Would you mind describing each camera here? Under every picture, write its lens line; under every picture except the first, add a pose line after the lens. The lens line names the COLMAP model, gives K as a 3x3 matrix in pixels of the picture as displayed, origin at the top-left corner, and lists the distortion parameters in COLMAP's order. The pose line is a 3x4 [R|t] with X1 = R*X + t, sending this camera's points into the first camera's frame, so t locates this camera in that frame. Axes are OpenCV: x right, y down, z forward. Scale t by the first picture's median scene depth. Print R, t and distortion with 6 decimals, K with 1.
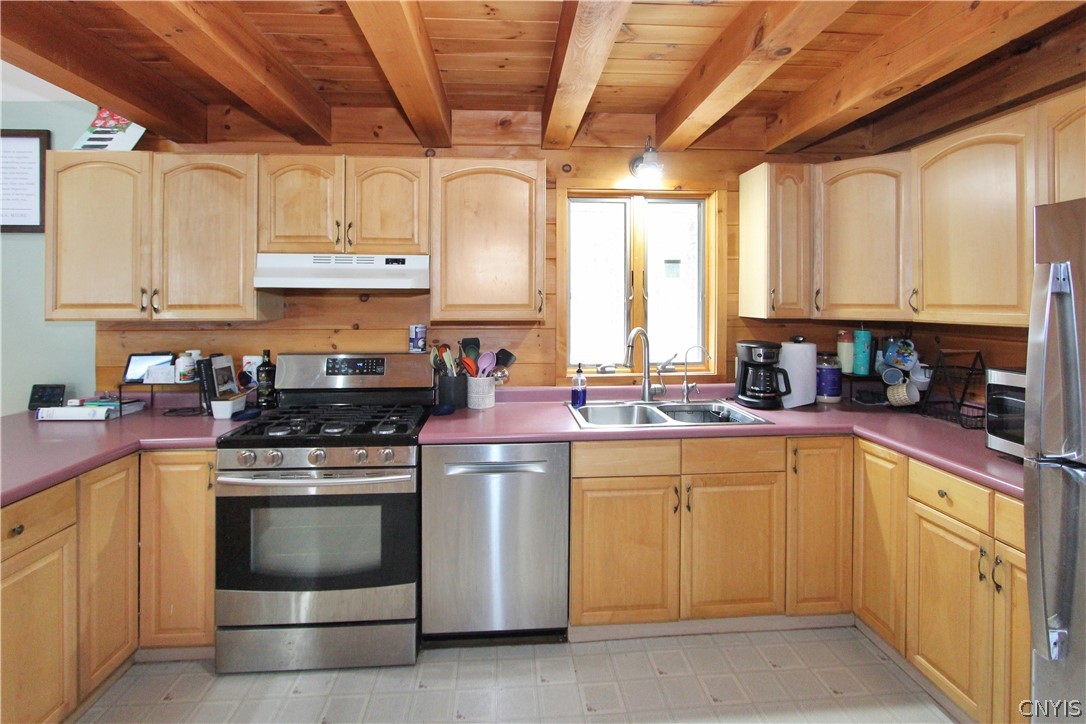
lens RADIAL K [[526.6, 0, 541.9], [0, 526.6, 300.2], [0, 0, 1]] dist [-0.015695, 0.001256]
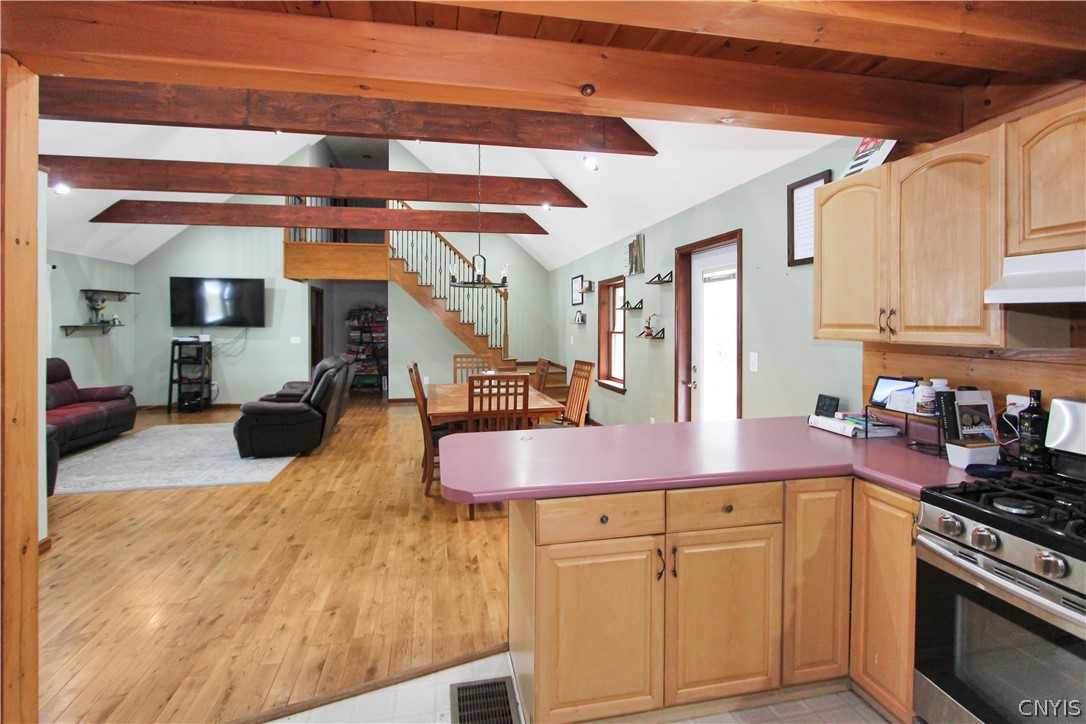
lens RADIAL K [[526.6, 0, 539.0], [0, 526.6, 320.7], [0, 0, 1]] dist [-0.015695, 0.001256]
pose [[0.123174, 0.001260, -0.992384, 0.106422], [0.000221, 0.999999, 0.001297, -0.001429], [0.992385, -0.000379, 0.123173, 0.256106]]
